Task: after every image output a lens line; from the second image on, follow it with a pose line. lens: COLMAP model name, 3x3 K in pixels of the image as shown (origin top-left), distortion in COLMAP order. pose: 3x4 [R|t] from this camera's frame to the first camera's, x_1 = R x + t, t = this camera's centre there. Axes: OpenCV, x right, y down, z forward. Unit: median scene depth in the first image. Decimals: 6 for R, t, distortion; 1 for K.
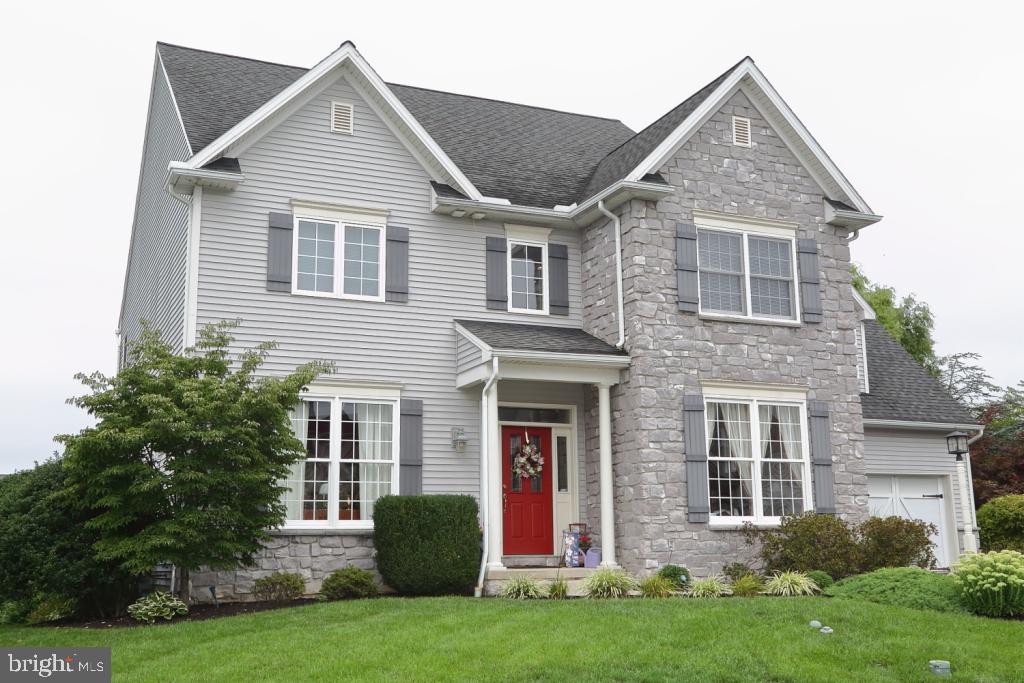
lens RADIAL K [[1083.6, 0, 512.6], [0, 1083.6, 337.7], [0, 0, 1]] dist [0.025005, 0.000000]
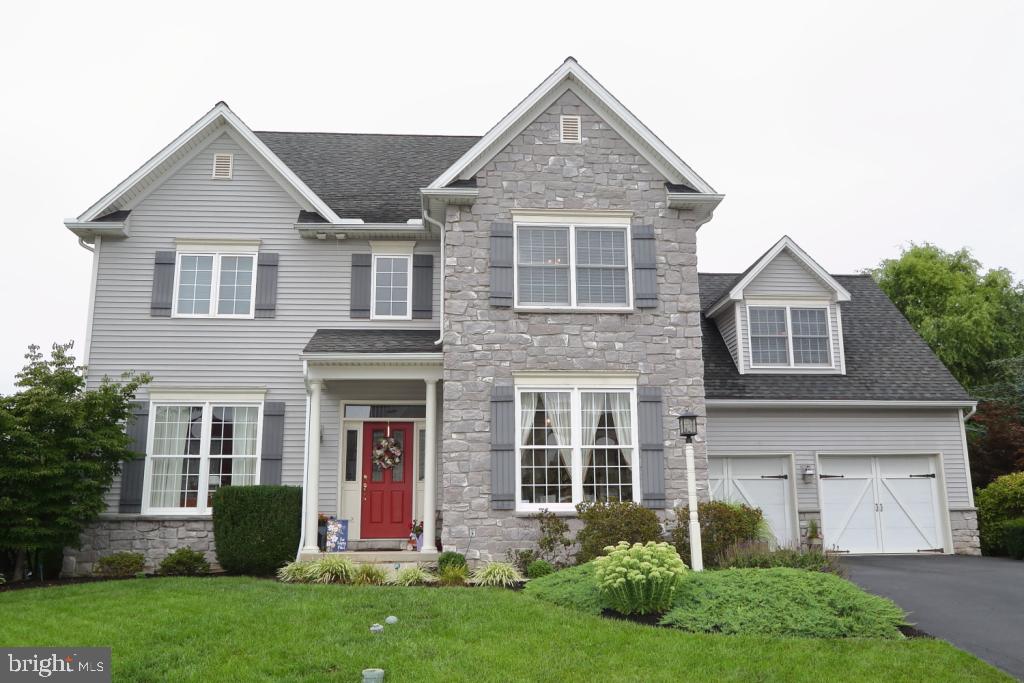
lens RADIAL K [[874.5, 0, 512.0], [0, 874.5, 336.9], [0, 0, 1]] dist [-0.035049, 0.007665]
pose [[0.943327, -0.066722, -0.325087, 0.435721], [0.061233, 0.997756, -0.027098, 0.028285], [0.326165, 0.005657, 0.945296, 0.206347]]
